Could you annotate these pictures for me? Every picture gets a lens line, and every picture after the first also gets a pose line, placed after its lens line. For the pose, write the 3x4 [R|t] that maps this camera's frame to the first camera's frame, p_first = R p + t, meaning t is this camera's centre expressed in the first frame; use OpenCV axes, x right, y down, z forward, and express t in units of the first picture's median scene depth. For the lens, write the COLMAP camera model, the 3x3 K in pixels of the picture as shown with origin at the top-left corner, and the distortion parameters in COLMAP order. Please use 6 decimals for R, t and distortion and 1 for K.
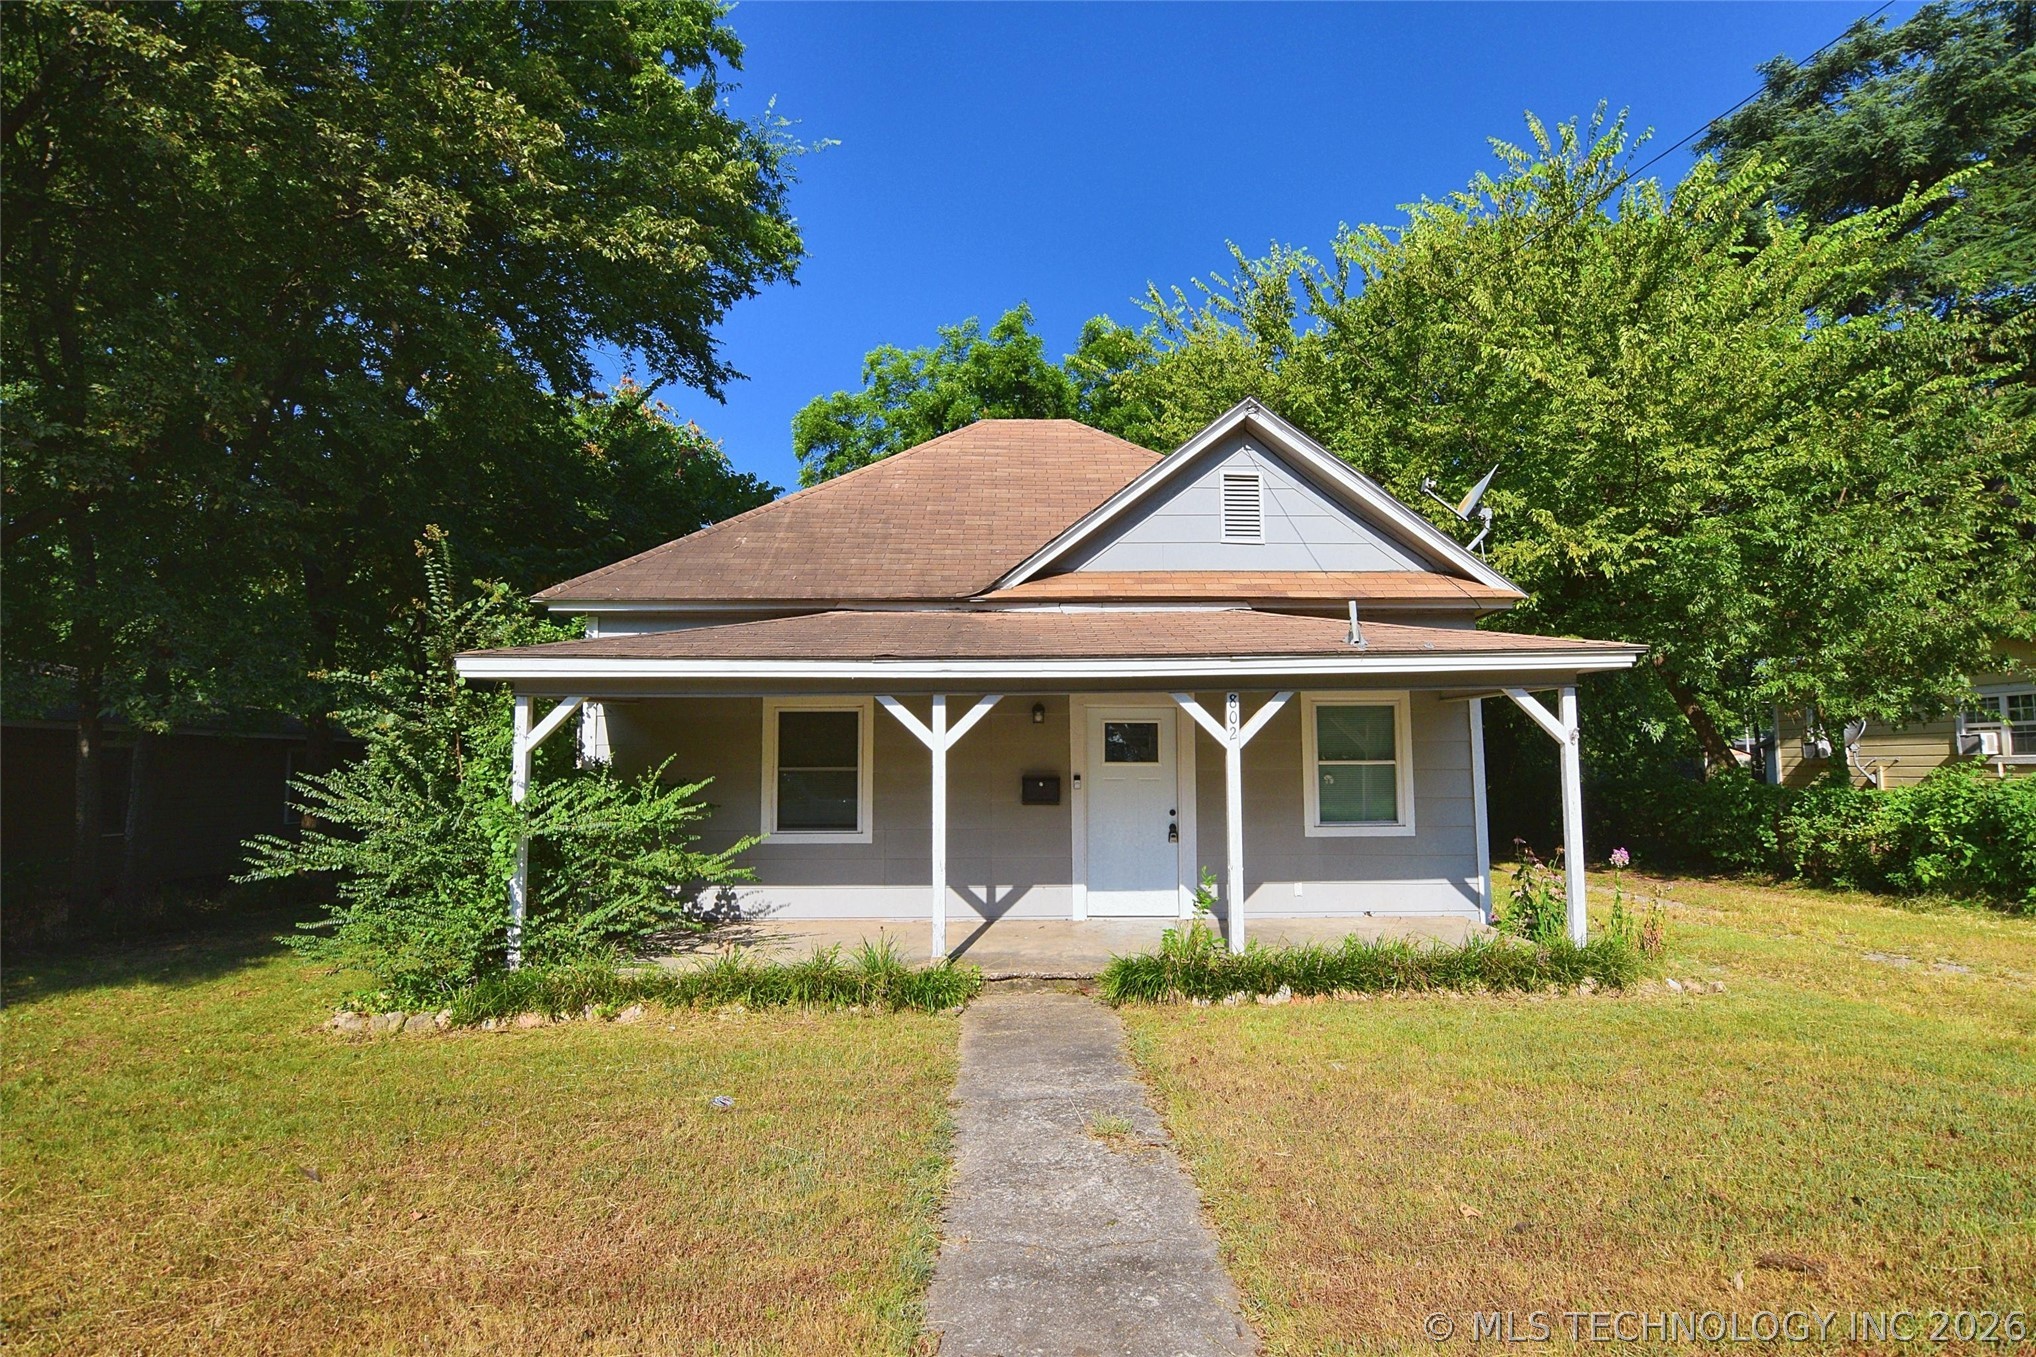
lens RADIAL K [[1047.8, 0, 1016.9], [0, 1047.8, 679.0], [0, 0, 1]] dist [-0.005447, 0.000688]
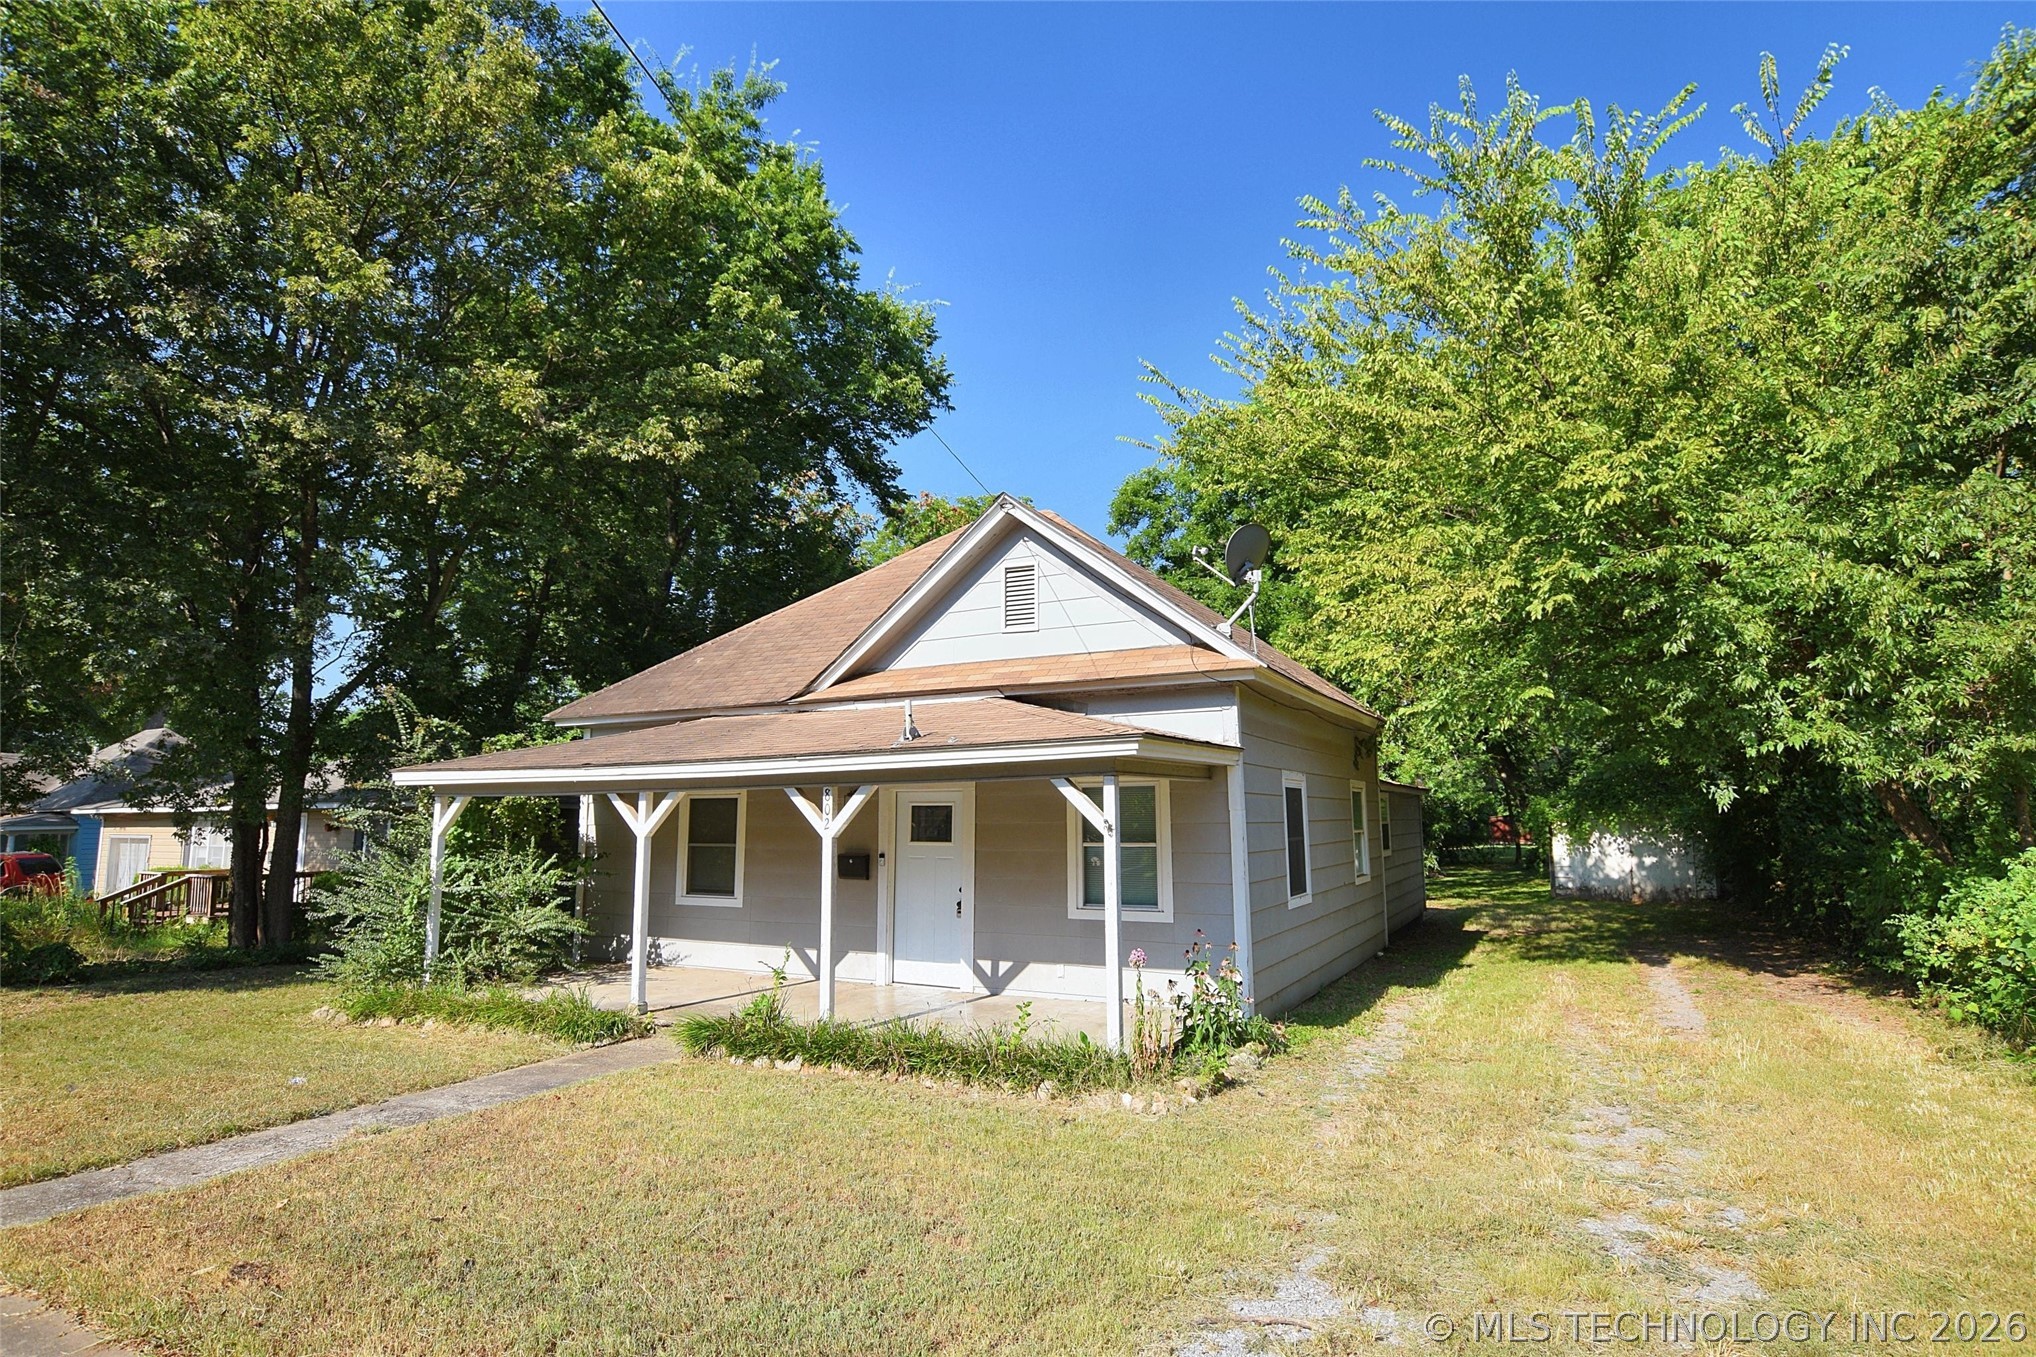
lens RADIAL K [[1047.8, 0, 1015.6], [0, 1047.8, 676.1], [0, 0, 1]] dist [-0.005447, 0.000688]
pose [[0.874466, -0.065667, -0.480622, 0.733516], [0.040943, 0.997251, -0.061761, -0.021960], [0.483357, 0.034330, 0.874750, 0.089007]]
